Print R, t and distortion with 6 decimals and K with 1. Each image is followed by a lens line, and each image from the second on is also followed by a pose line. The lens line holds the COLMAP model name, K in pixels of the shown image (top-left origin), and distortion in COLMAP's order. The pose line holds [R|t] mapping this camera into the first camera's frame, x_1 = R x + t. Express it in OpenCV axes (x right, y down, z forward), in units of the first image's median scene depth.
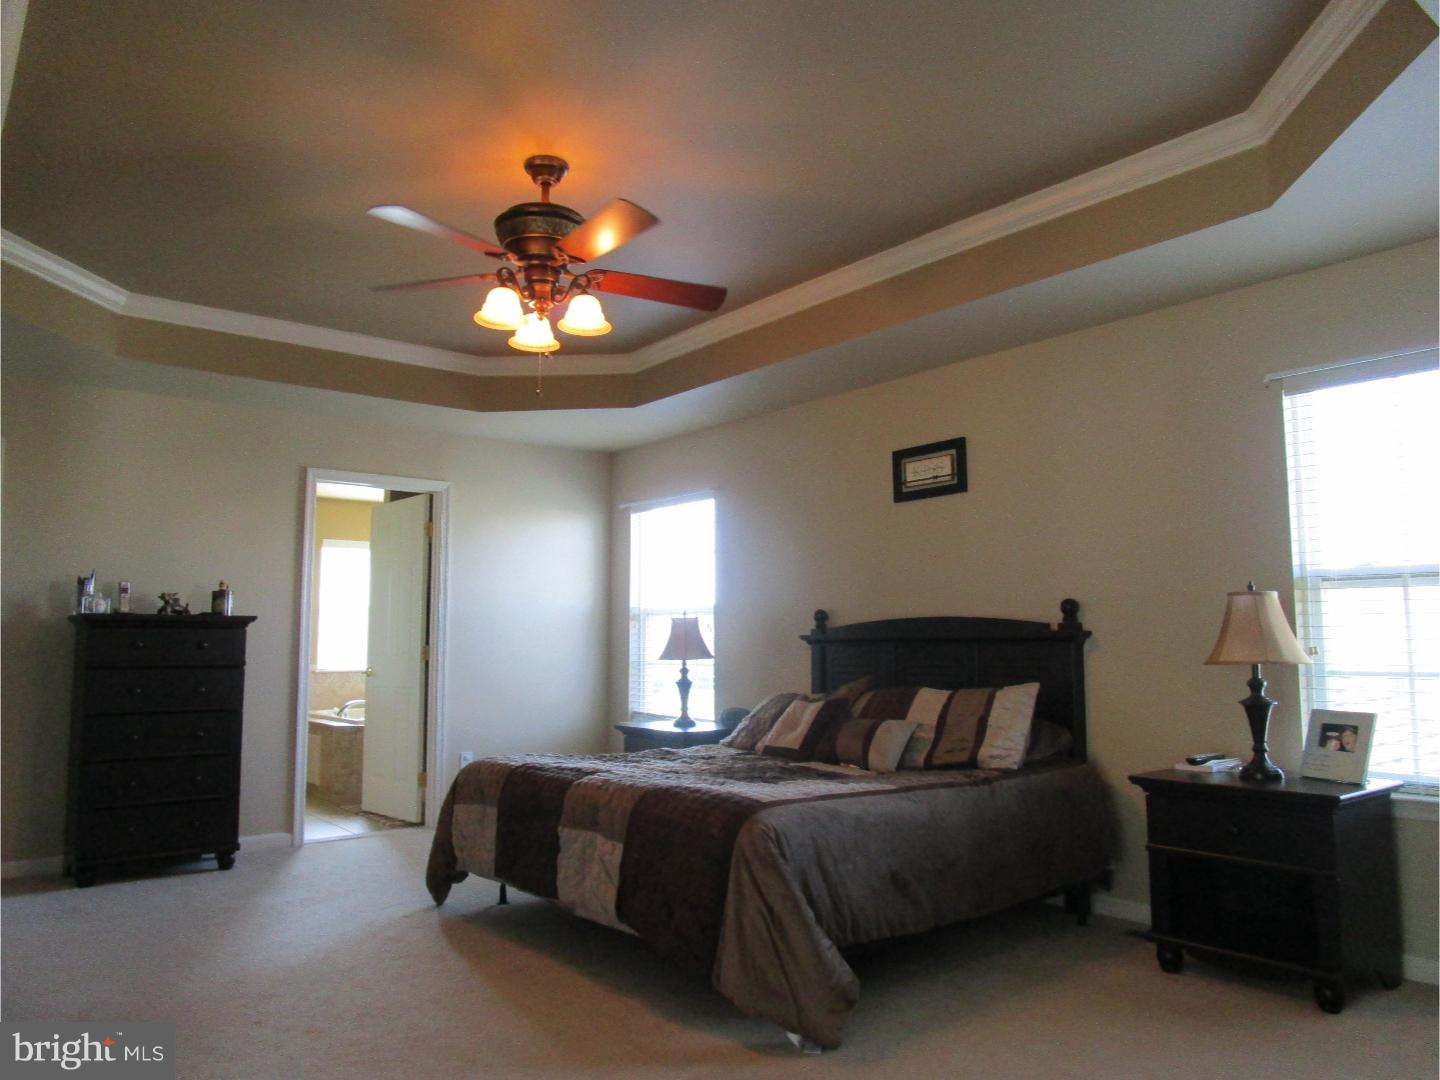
lens RADIAL K [[1023.2, 0, 687.7], [0, 1023.2, 508.7], [0, 0, 1]] dist [-0.026086, 0.009768]
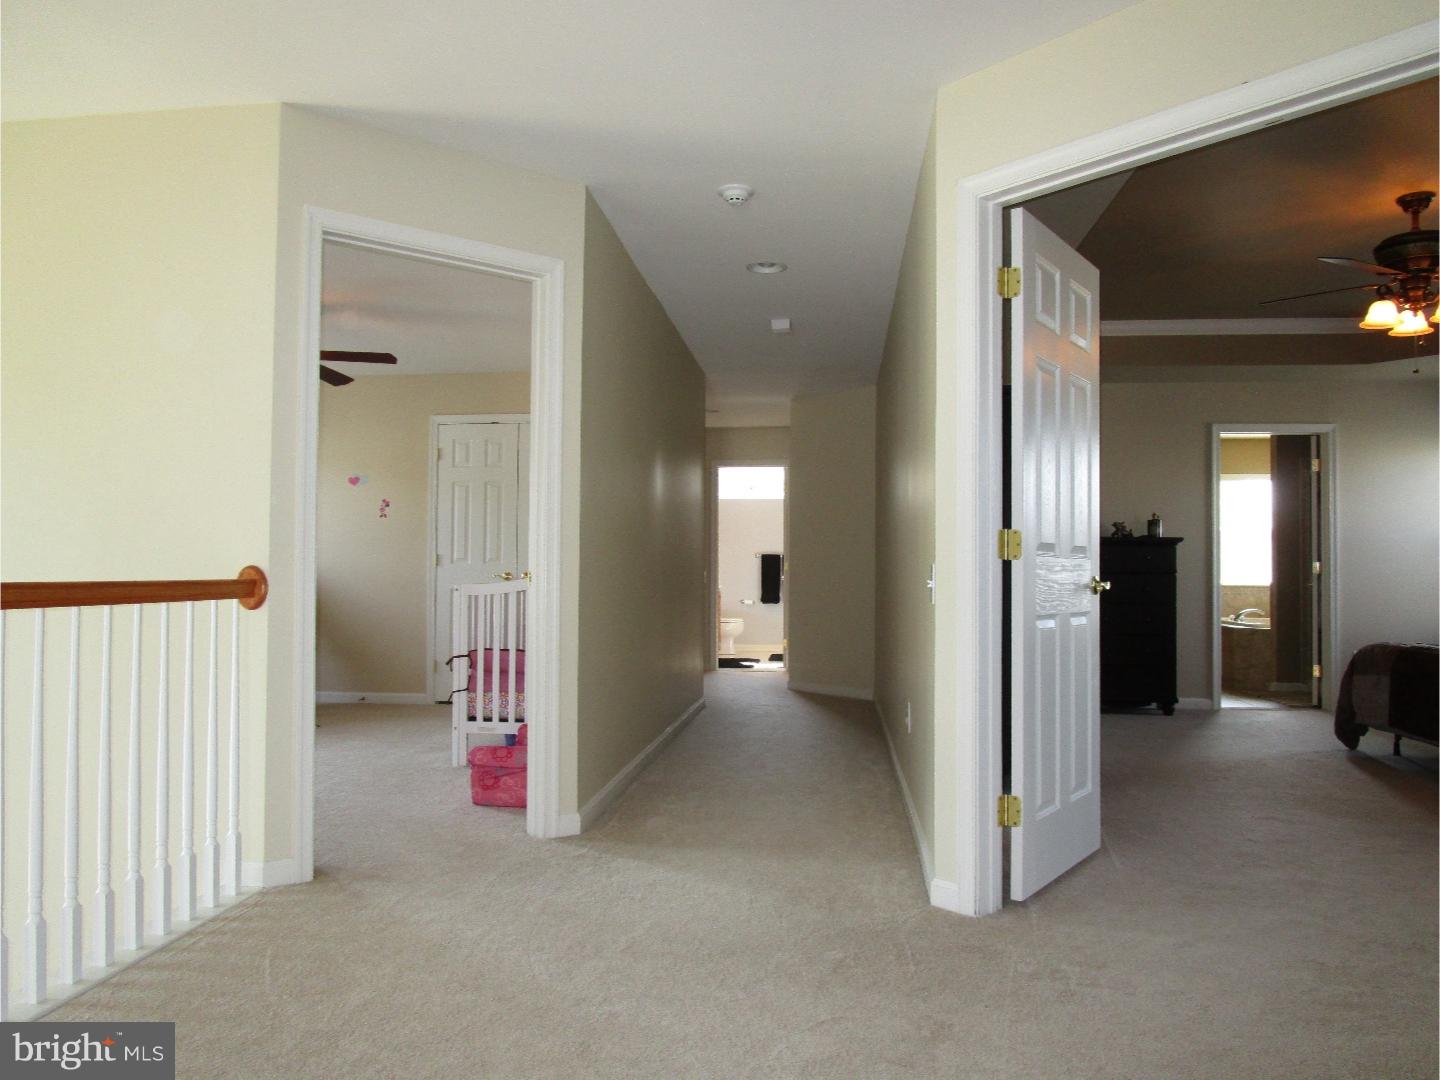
lens RADIAL K [[1023.2, 0, 721.8], [0, 1023.2, 533.8], [0, 0, 1]] dist [-0.026086, 0.009768]
pose [[0.722259, -0.009742, -0.691554, 0.078674], [0.077064, 0.994808, 0.066471, -0.039275], [0.687316, -0.101303, 0.719260, -0.419953]]
